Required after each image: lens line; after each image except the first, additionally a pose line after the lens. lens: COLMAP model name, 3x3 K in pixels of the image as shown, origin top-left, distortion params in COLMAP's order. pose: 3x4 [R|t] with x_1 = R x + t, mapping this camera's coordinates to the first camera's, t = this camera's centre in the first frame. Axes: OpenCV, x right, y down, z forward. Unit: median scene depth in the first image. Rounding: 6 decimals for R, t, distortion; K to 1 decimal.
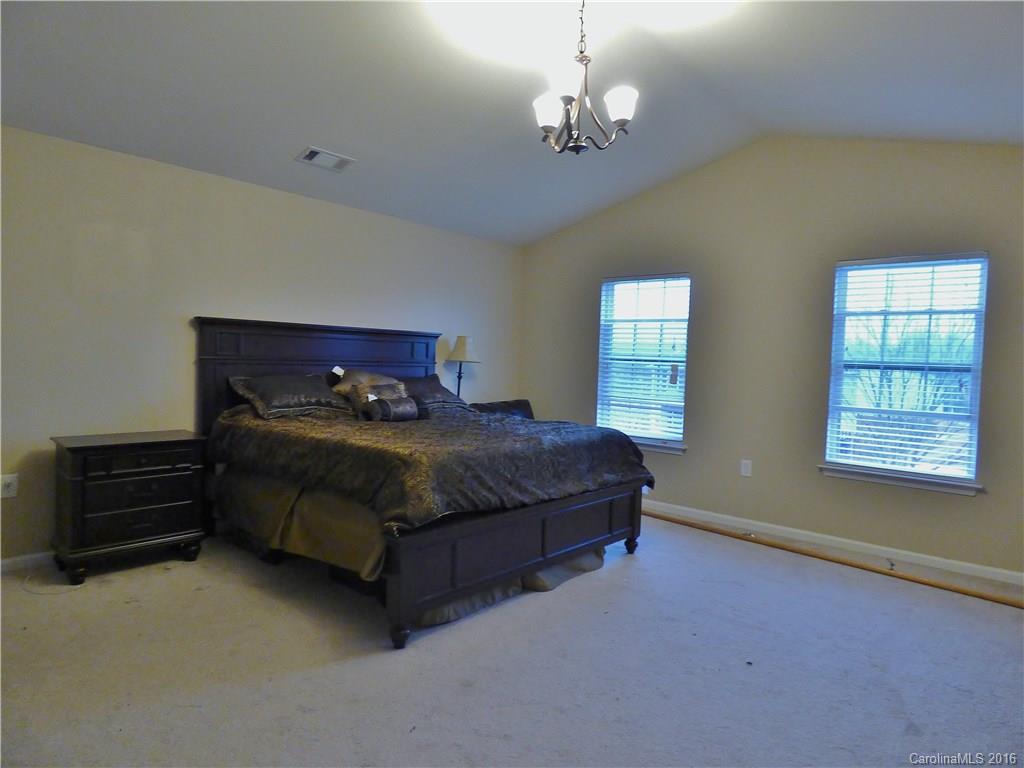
lens RADIAL K [[614.4, 0, 511.5], [0, 614.4, 378.9], [0, 0, 1]] dist [-0.014535, -0.000279]
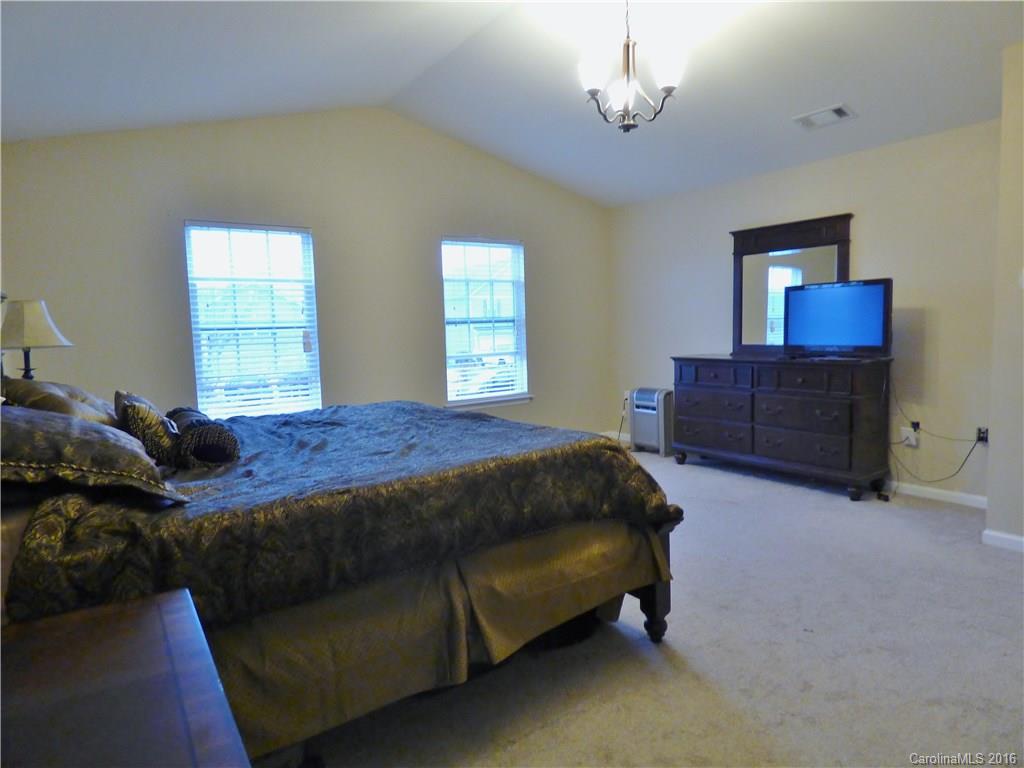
lens RADIAL K [[614.4, 0, 511.5], [0, 614.4, 378.9], [0, 0, 1]] dist [-0.014535, -0.000279]
pose [[0.240351, -0.129727, 0.961978, -0.670592], [0.067365, 0.990869, 0.116791, -0.047620], [-0.968346, 0.036733, 0.246895, 0.617782]]
